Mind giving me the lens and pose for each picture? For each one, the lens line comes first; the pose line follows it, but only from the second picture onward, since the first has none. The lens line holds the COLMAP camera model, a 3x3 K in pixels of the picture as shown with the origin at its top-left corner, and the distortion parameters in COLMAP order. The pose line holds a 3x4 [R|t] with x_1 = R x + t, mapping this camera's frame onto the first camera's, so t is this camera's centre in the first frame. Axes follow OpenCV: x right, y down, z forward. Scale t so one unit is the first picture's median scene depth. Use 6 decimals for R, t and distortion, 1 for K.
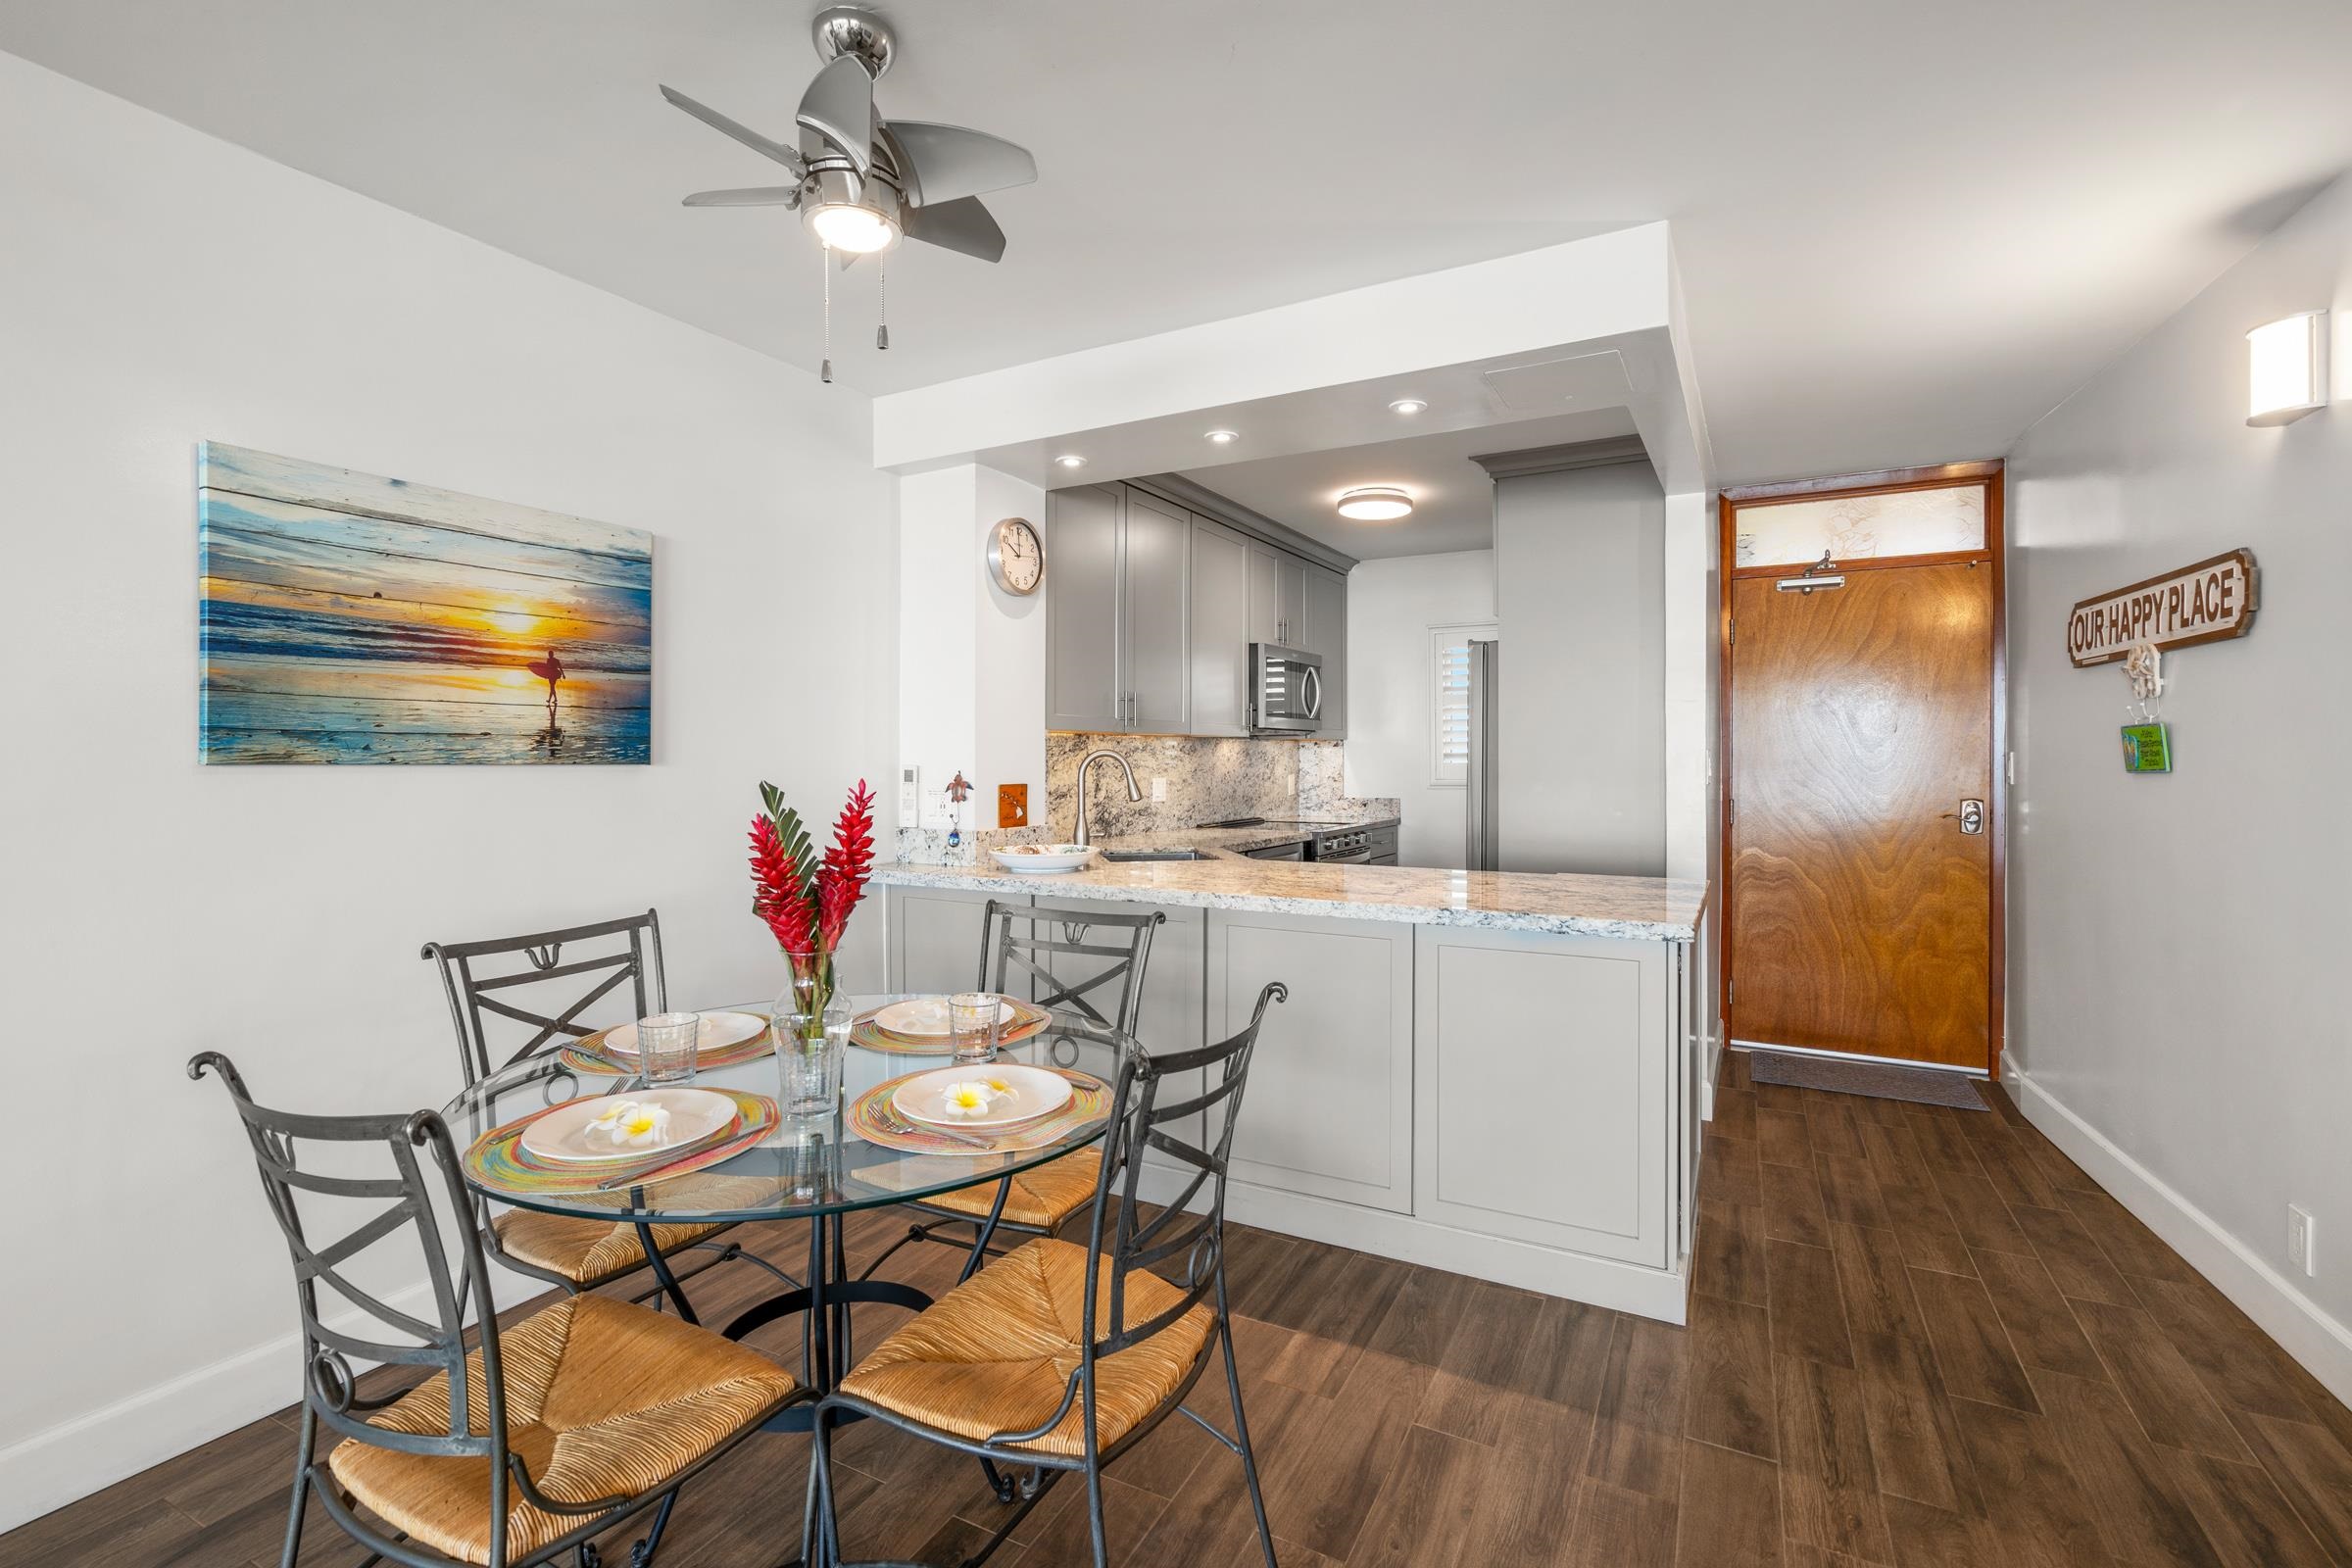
lens RADIAL K [[1068.8, 0, 1180.4], [0, 1068.8, 756.8], [0, 0, 1]] dist [-0.005853, 0.001321]
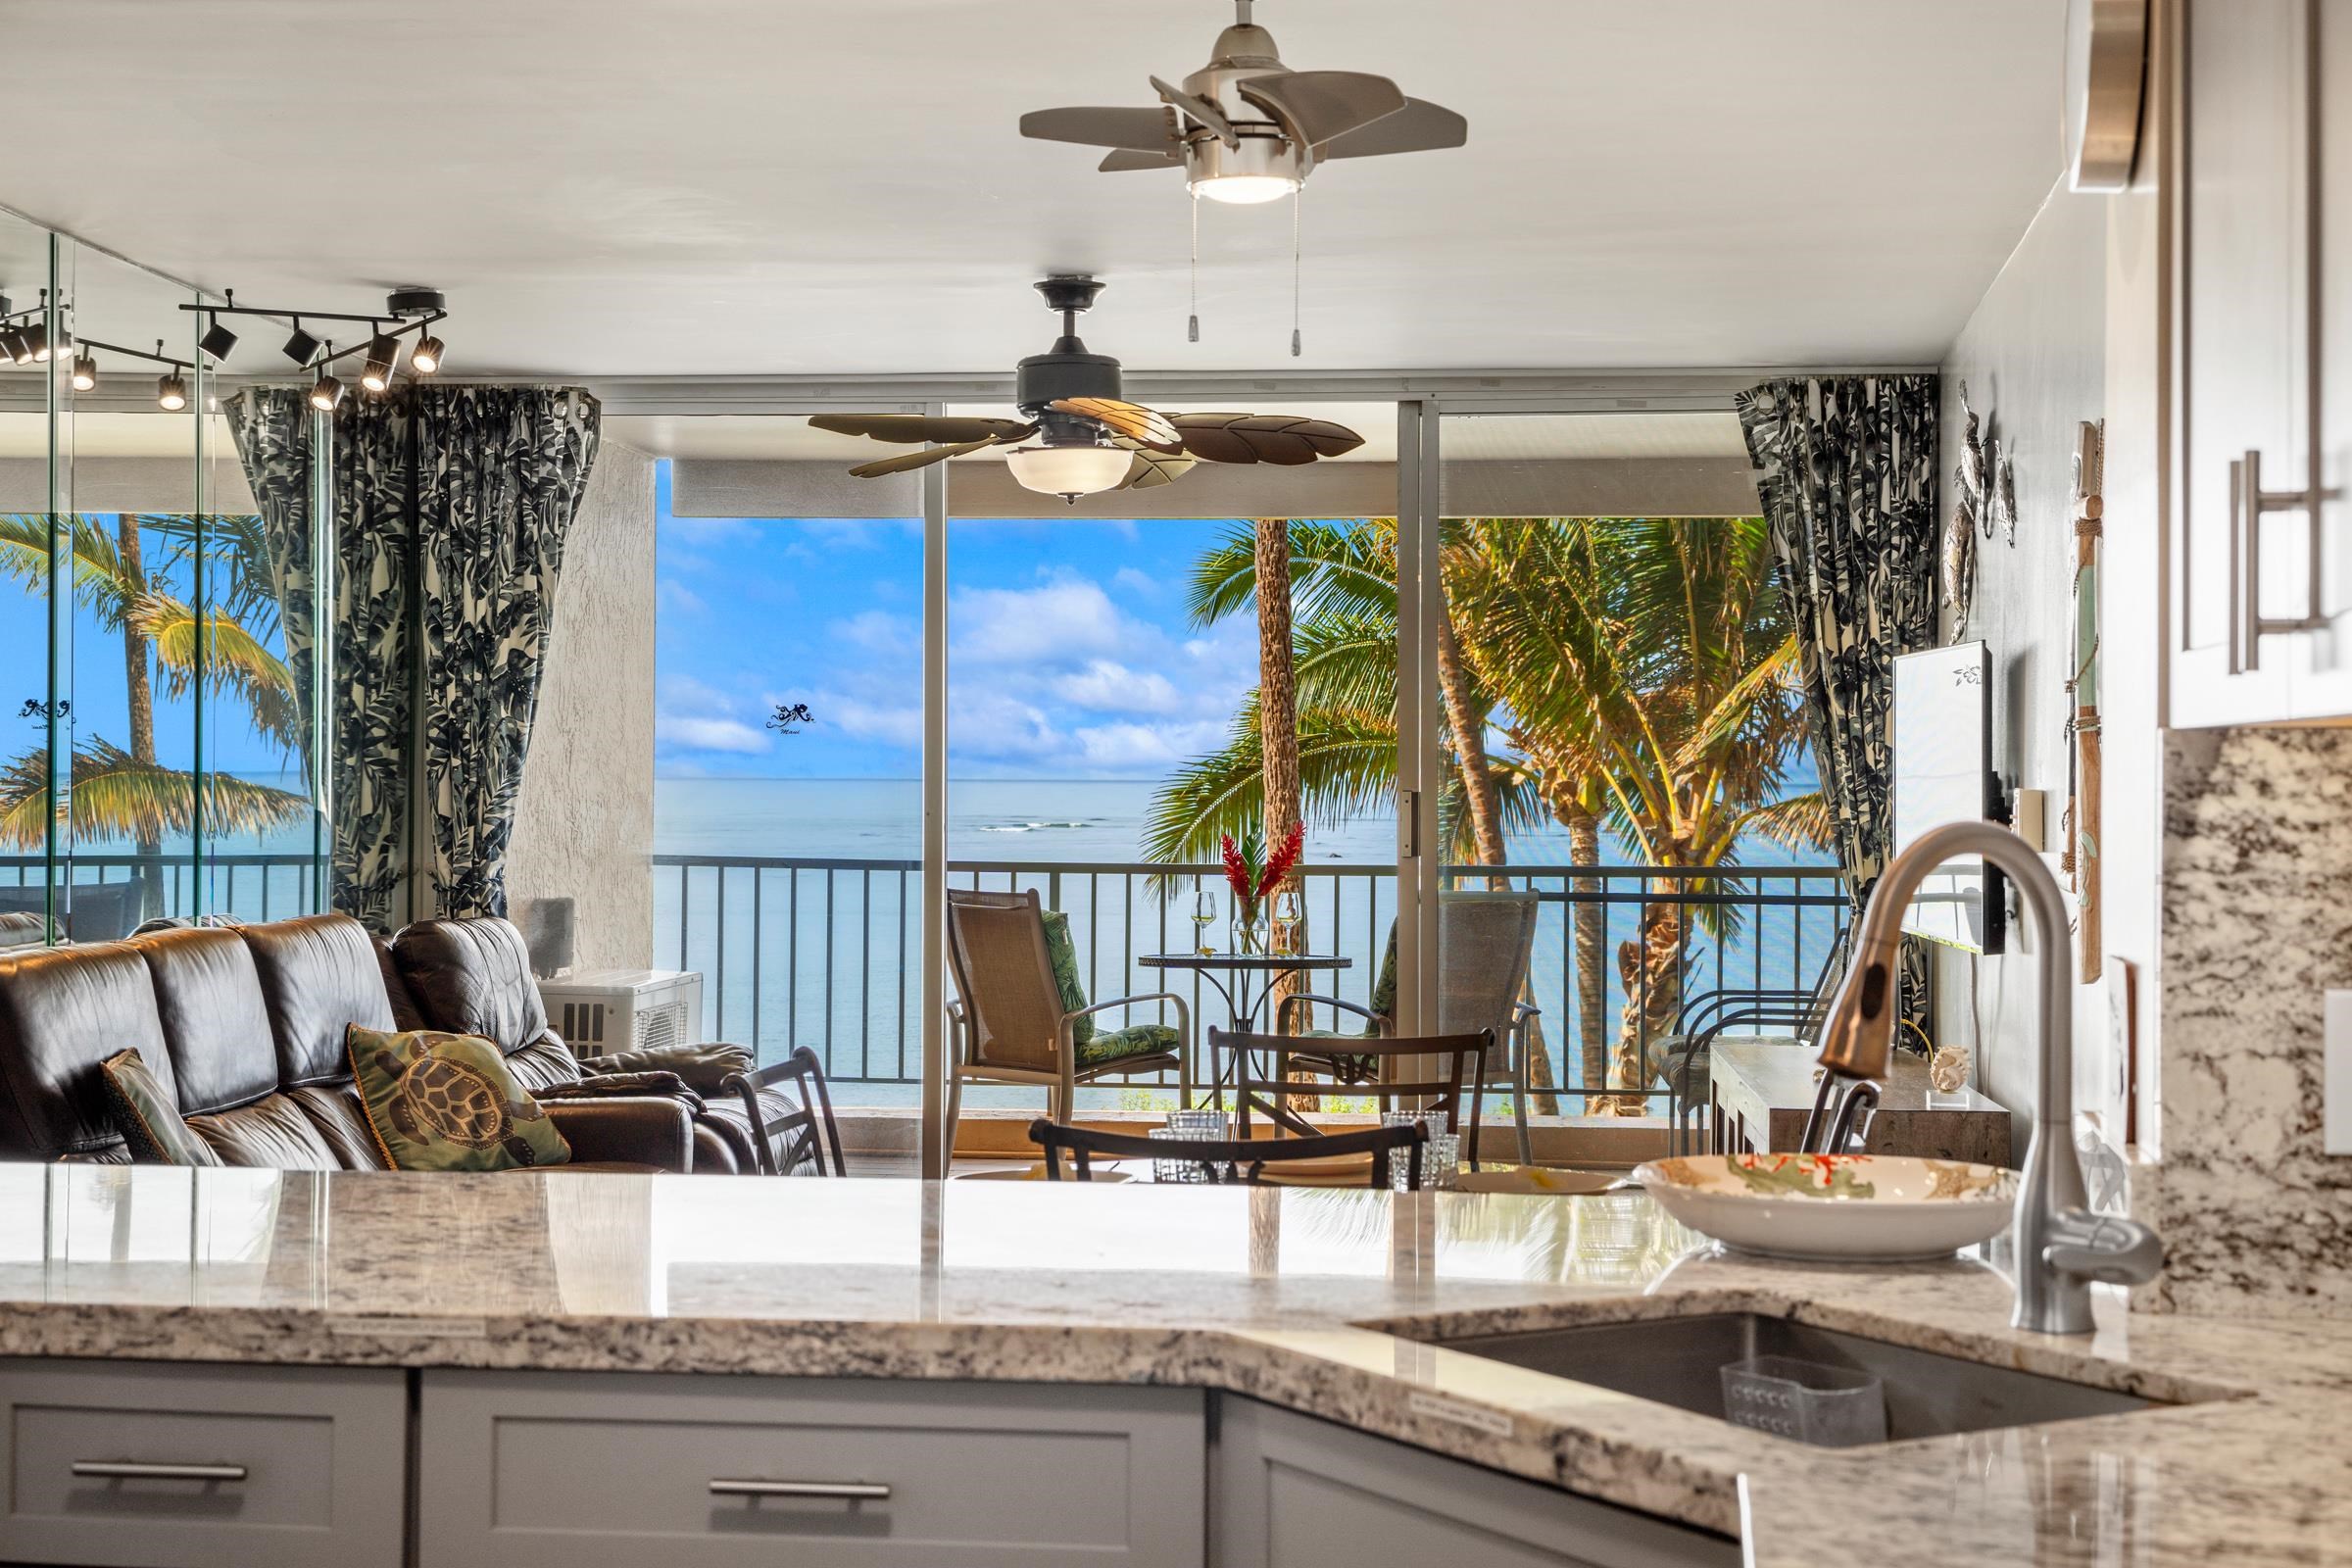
lens RADIAL K [[3351.1, 0, 1176.0], [0, 3351.1, 784.0], [0, 0, 1]] dist [0.098986, -0.035516]
pose [[-0.936005, -0.001868, -0.351982, 0.447683], [-0.003634, 0.999984, 0.004356, -0.025576], [0.351968, 0.005357, -0.935997, 2.301308]]
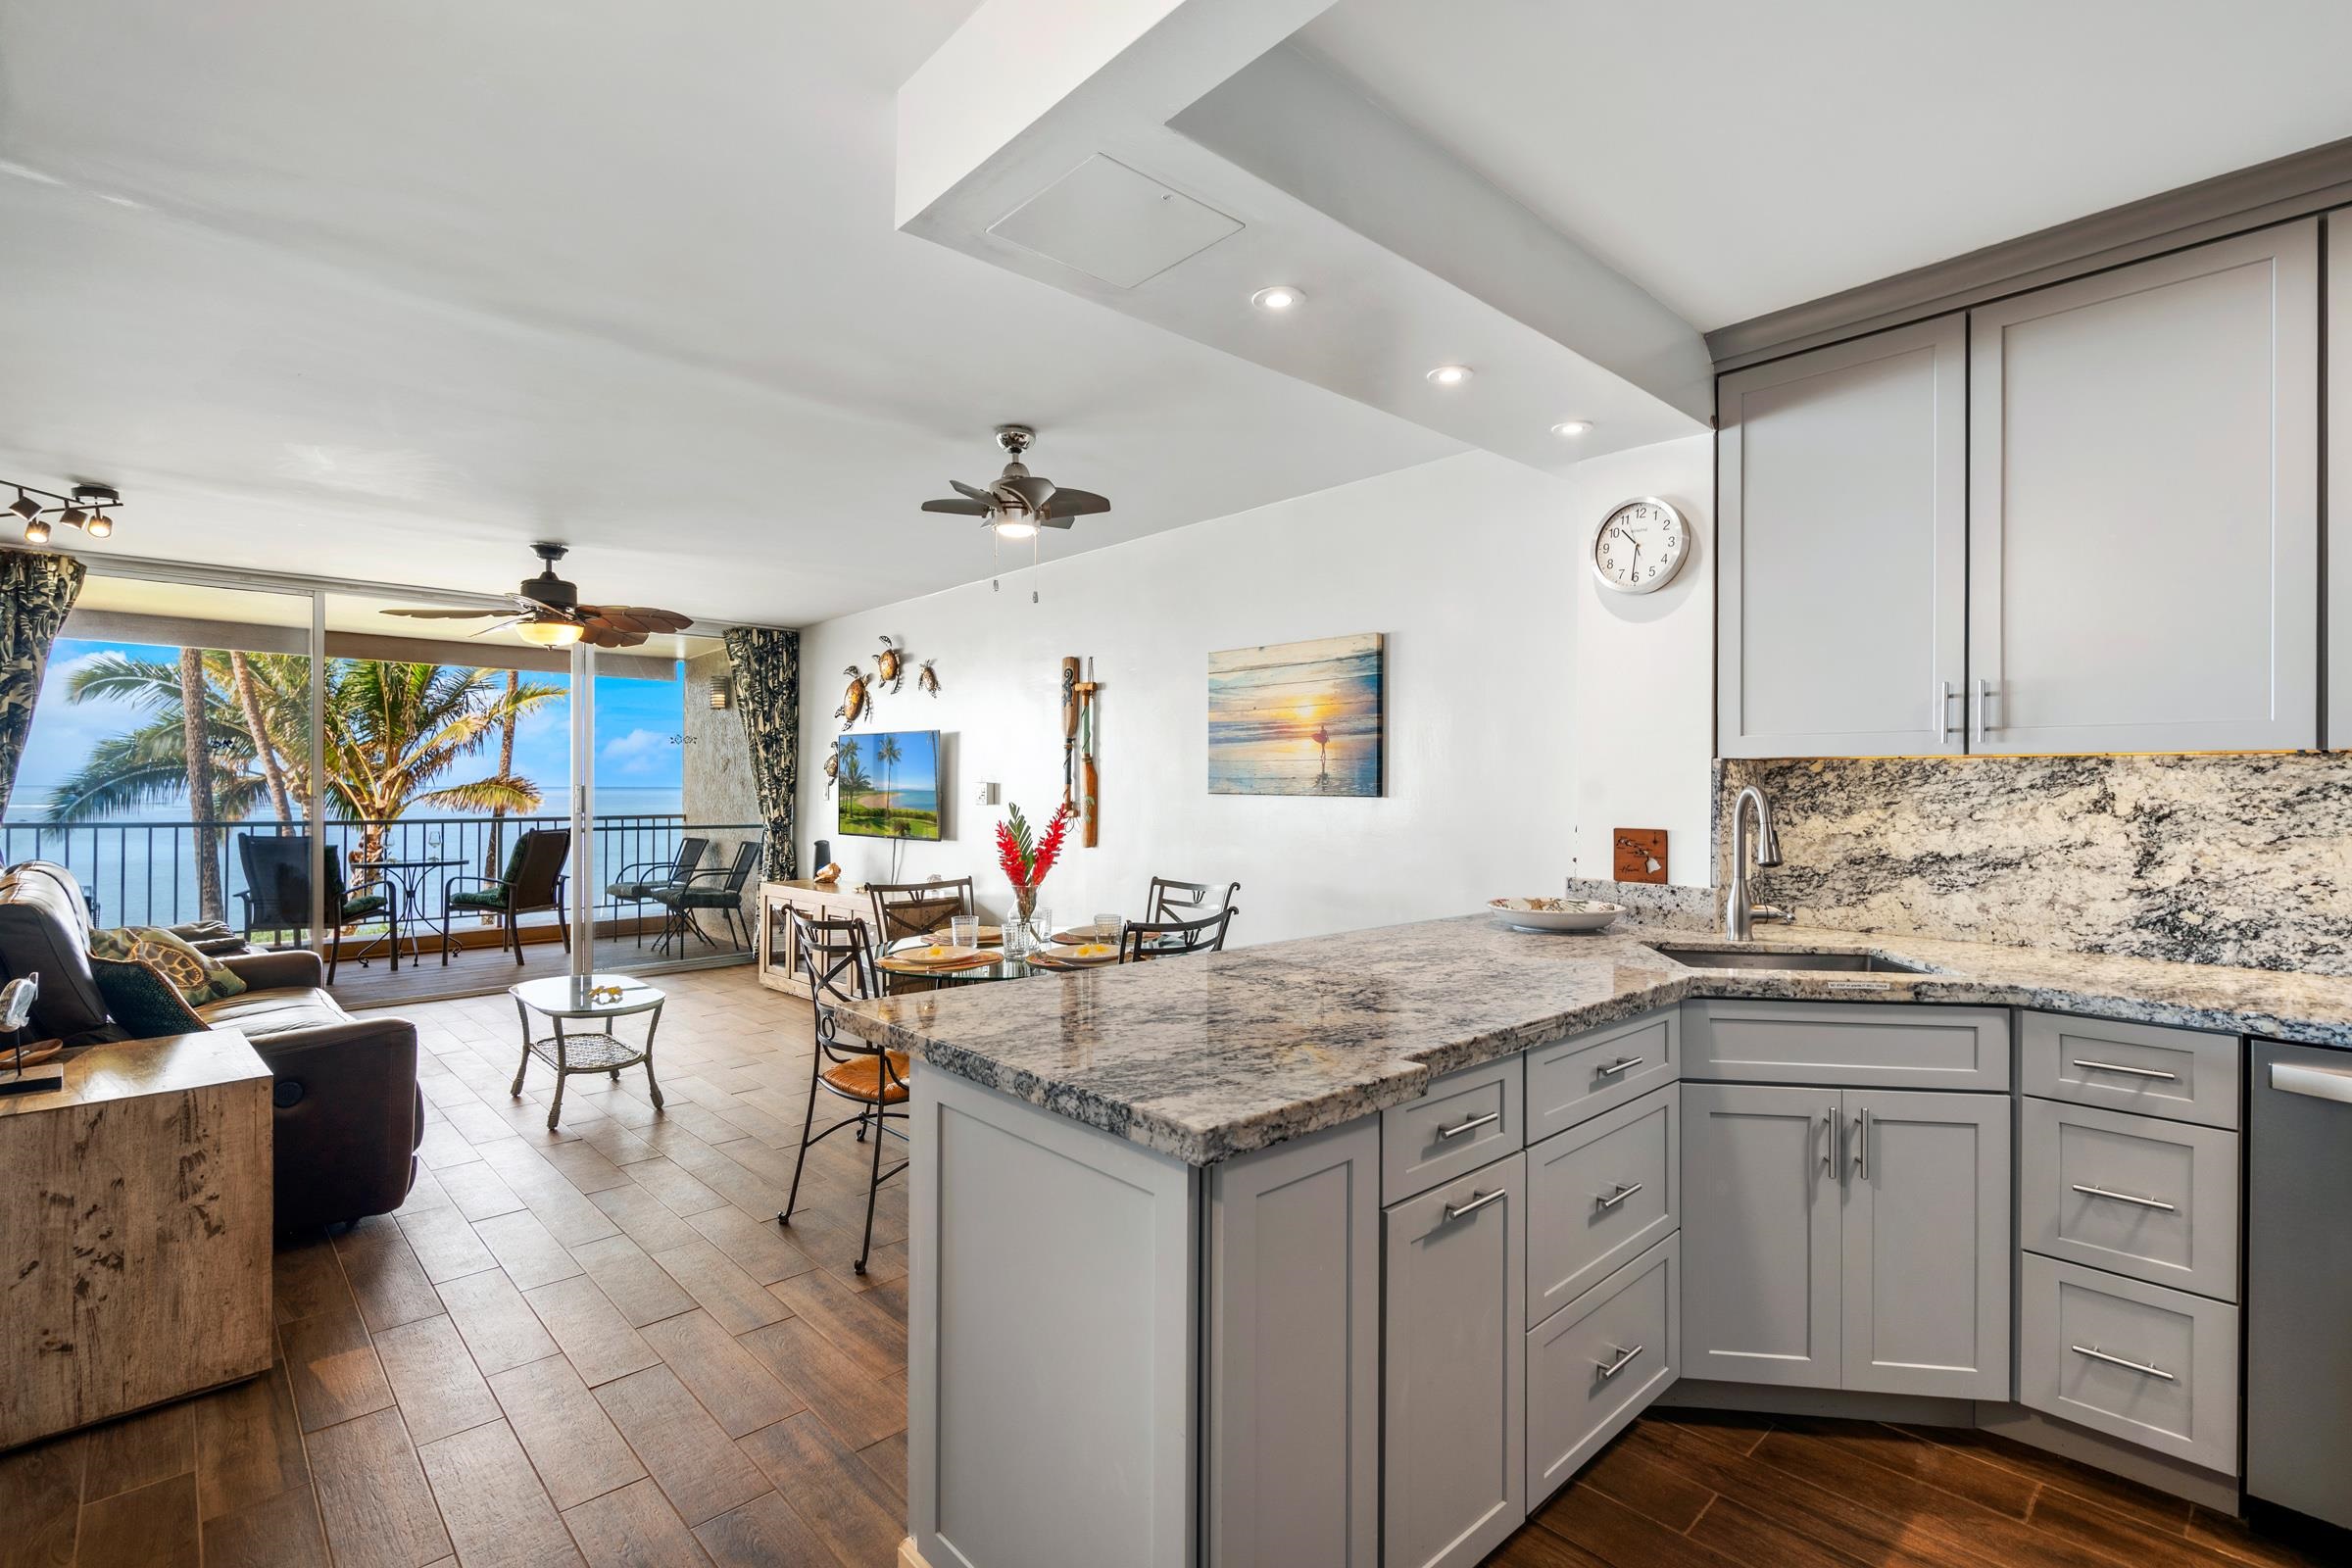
lens RADIAL K [[1075.8, 0, 1171.7], [0, 1075.8, 783.5], [0, 0, 1]] dist [-0.003378, 0.002244]
pose [[-0.331374, -0.002040, -0.943497, 1.005611], [-0.003398, 0.999994, -0.000969, -0.009395], [0.943494, 0.002885, -0.331378, 1.302861]]
